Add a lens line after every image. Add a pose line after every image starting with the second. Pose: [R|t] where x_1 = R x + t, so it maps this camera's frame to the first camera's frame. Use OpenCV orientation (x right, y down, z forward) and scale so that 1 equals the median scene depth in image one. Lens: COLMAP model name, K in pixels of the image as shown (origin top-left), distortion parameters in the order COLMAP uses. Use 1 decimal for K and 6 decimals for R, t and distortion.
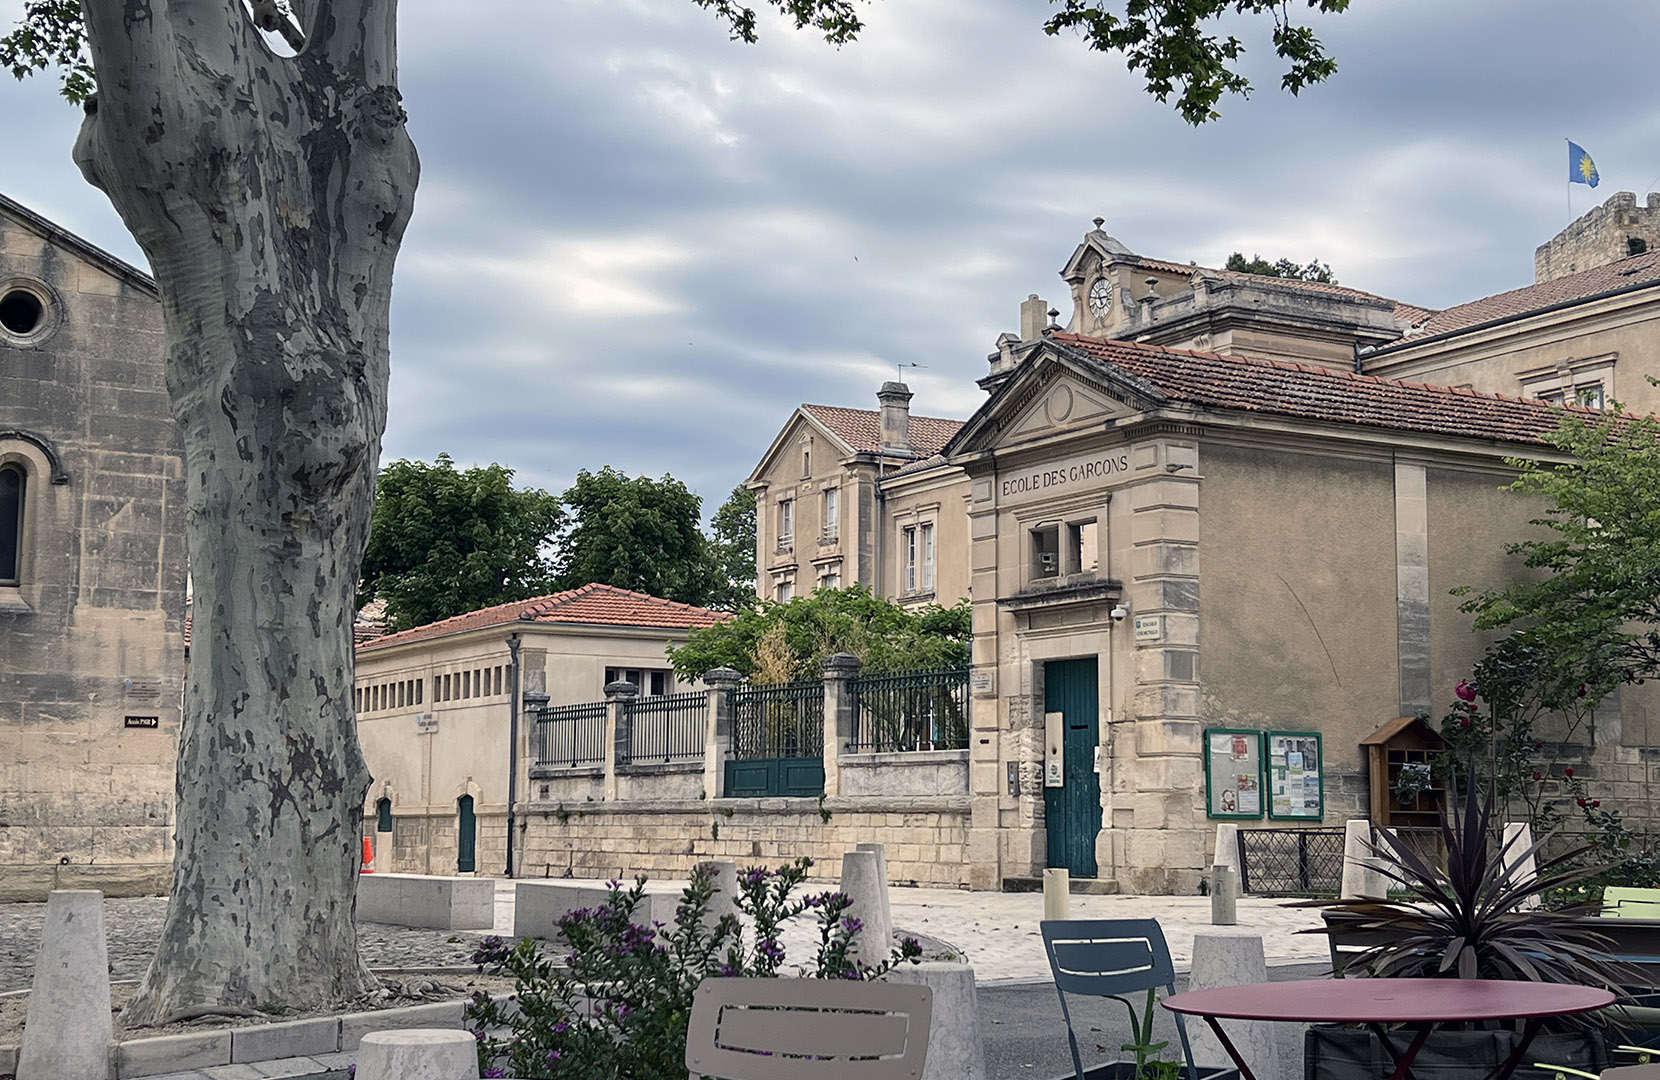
lens RADIAL K [[2218.9, 0, 829.4], [0, 2218.9, 563.0], [0, 0, 1]] dist [0.063532, 0.000000]
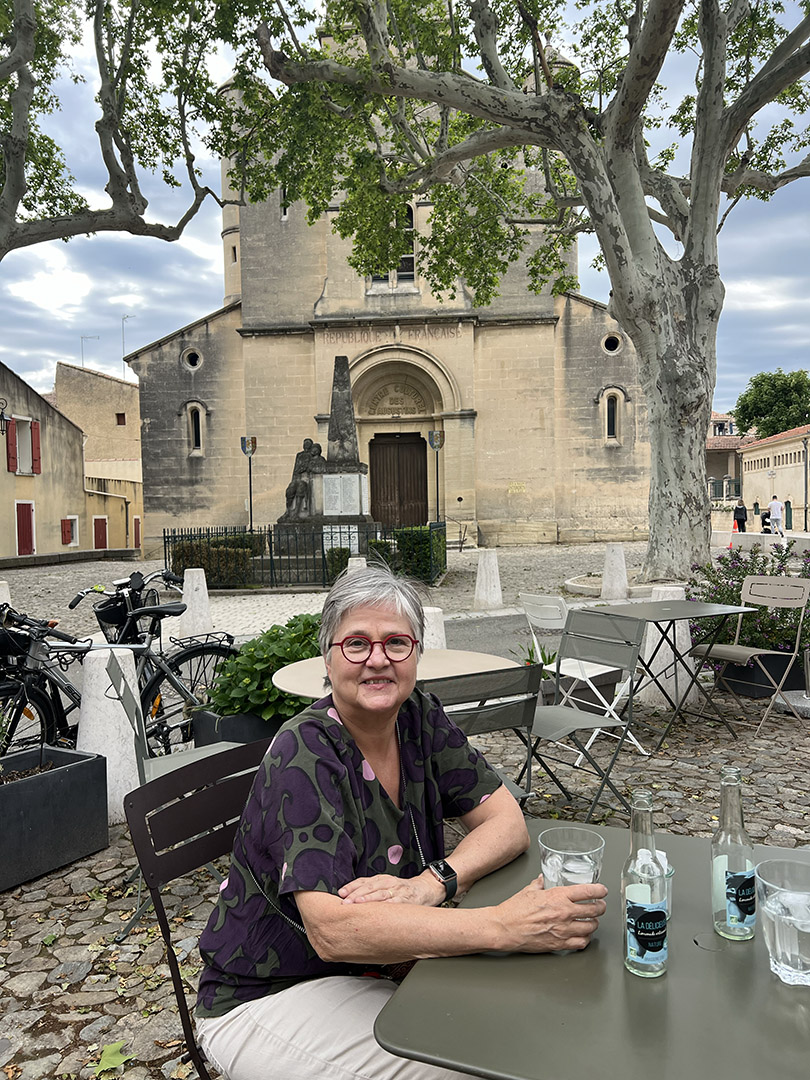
lens RADIAL K [[798.0, 0, 407.8], [0, 798.0, 542.2], [0, 0, 1]] dist [0.045067, -0.001540]
pose [[0.813439, -0.002878, -0.581643, 0.088024], [0.092466, 0.987911, 0.124427, -0.026421], [0.574254, -0.154996, 0.803871, -0.116671]]
